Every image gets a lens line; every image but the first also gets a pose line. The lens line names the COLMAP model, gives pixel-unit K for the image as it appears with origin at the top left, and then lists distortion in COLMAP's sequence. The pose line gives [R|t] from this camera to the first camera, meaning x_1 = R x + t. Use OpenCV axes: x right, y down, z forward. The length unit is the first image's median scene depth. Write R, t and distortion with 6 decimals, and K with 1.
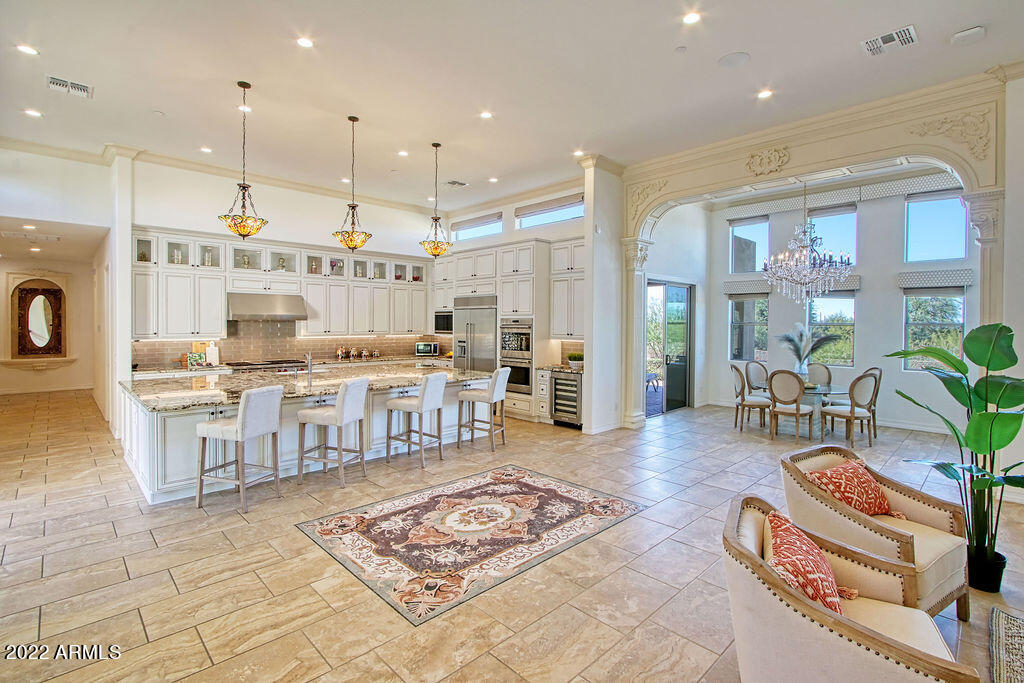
lens RADIAL K [[479.2, 0, 510.0], [0, 479.2, 329.8], [0, 0, 1]] dist [-0.015390, 0.002286]
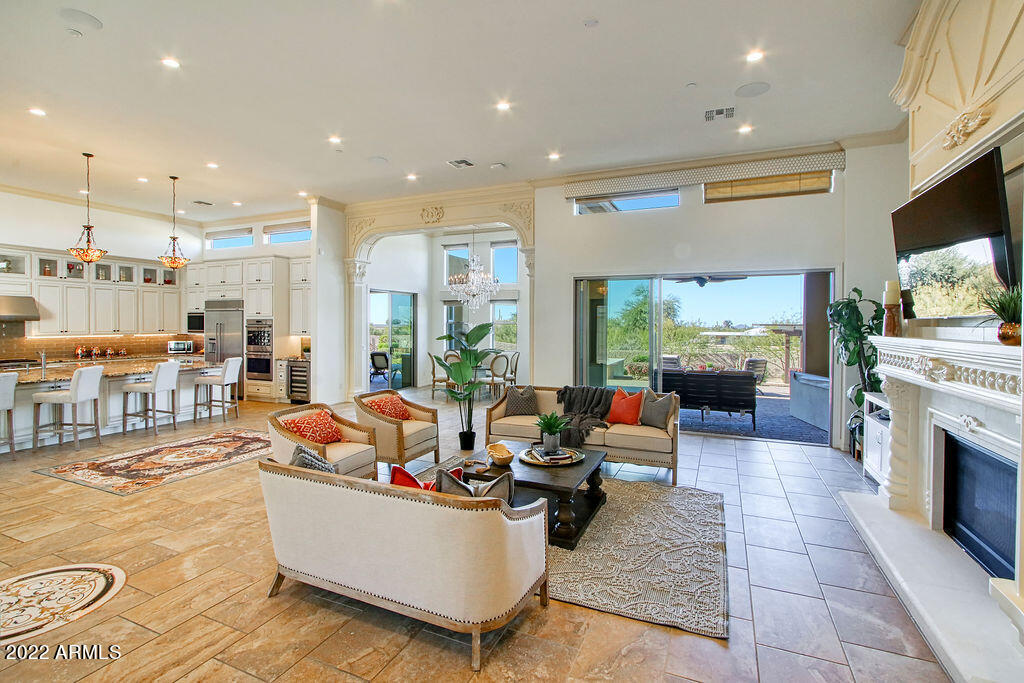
lens RADIAL K [[479.2, 0, 508.7], [0, 479.2, 328.8], [0, 0, 1]] dist [-0.015390, 0.002286]
pose [[0.927334, -0.007281, 0.374164, 0.161129], [0.007386, 0.999972, 0.001154, 0.004775], [-0.374162, 0.001693, 0.927362, -0.395843]]
